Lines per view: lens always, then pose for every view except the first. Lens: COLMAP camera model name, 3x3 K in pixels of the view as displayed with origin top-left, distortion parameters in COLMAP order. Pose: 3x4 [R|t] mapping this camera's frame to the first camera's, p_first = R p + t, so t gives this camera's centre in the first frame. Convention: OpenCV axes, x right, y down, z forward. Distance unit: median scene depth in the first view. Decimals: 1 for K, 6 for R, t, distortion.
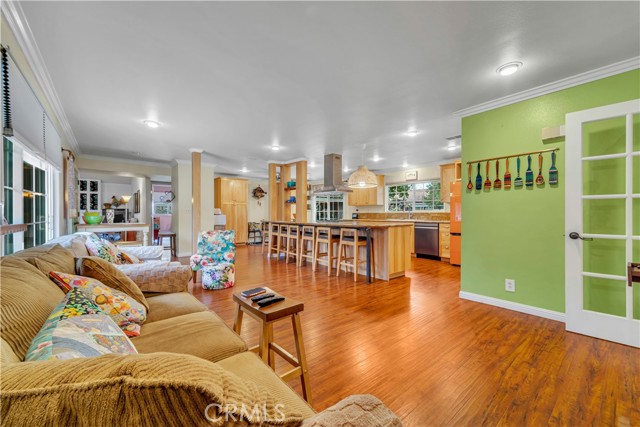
lens RADIAL K [[256.8, 0, 320.0], [0, 256.8, 213.5], [0, 0, 1]] dist [0.006978, 0.000075]
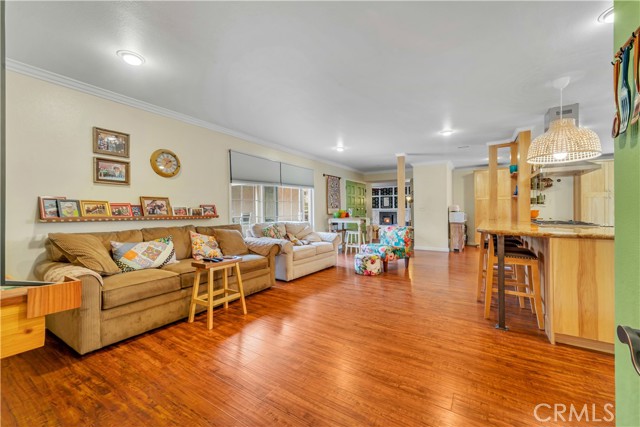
lens RADIAL K [[251.6, 0, 323.0], [0, 251.6, 211.8], [0, 0, 1]] dist [0.002341, 0.000153]
pose [[0.309919, 0.000729, -0.950763, 0.409874], [0.004429, 0.999988, 0.002211, -0.000125], [0.950753, -0.004896, 0.309912, 0.286952]]
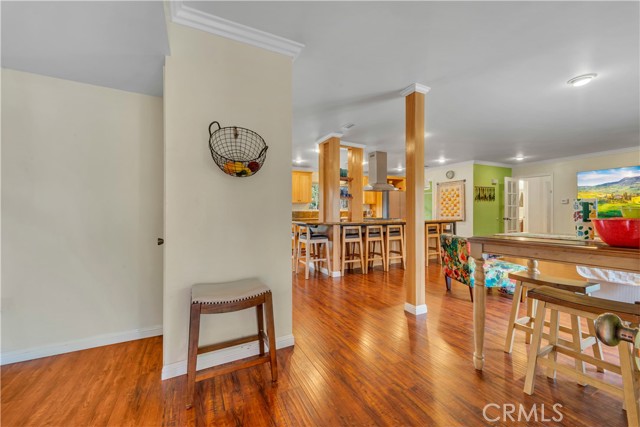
lens RADIAL K [[256.8, 0, 320.0], [0, 256.8, 213.5], [0, 0, 1]] dist [0.006978, 0.000075]
pose [[0.216477, -0.004889, 0.976275, -0.925460], [0.001079, 0.999988, 0.004769, 0.001986], [-0.976287, 0.000021, 0.216480, 0.949192]]
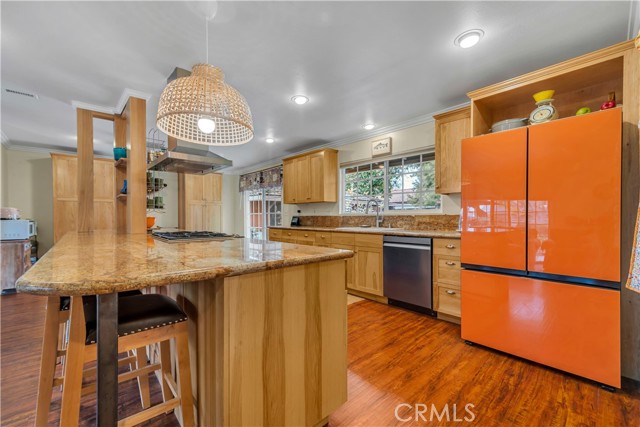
lens RADIAL K [[264.1, 0, 320.3], [0, 264.1, 218.1], [0, 0, 1]] dist [0.017556, -0.000014]
pose [[0.998461, -0.002359, 0.055416, 0.228098], [0.002108, 0.999987, 0.004584, 0.000054], [-0.055426, -0.004460, 0.998453, 0.523419]]
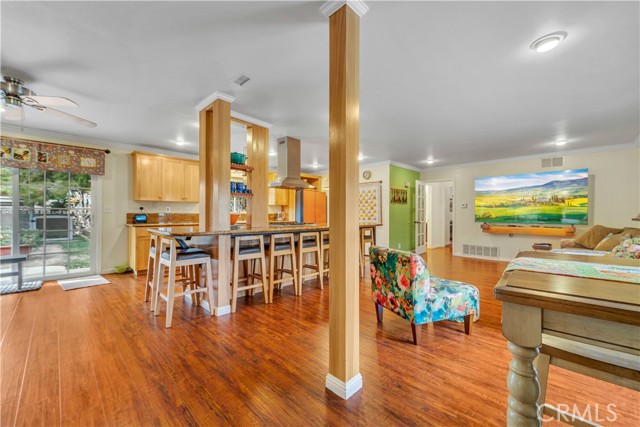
lens RADIAL K [[251.6, 0, 323.0], [0, 251.6, 211.8], [0, 0, 1]] dist [0.002341, 0.000153]
pose [[-0.120286, 0.010959, 0.992679, -0.673492], [-0.003328, 0.999929, -0.011442, -0.000568], [-0.992734, -0.004680, -0.120241, 0.934656]]
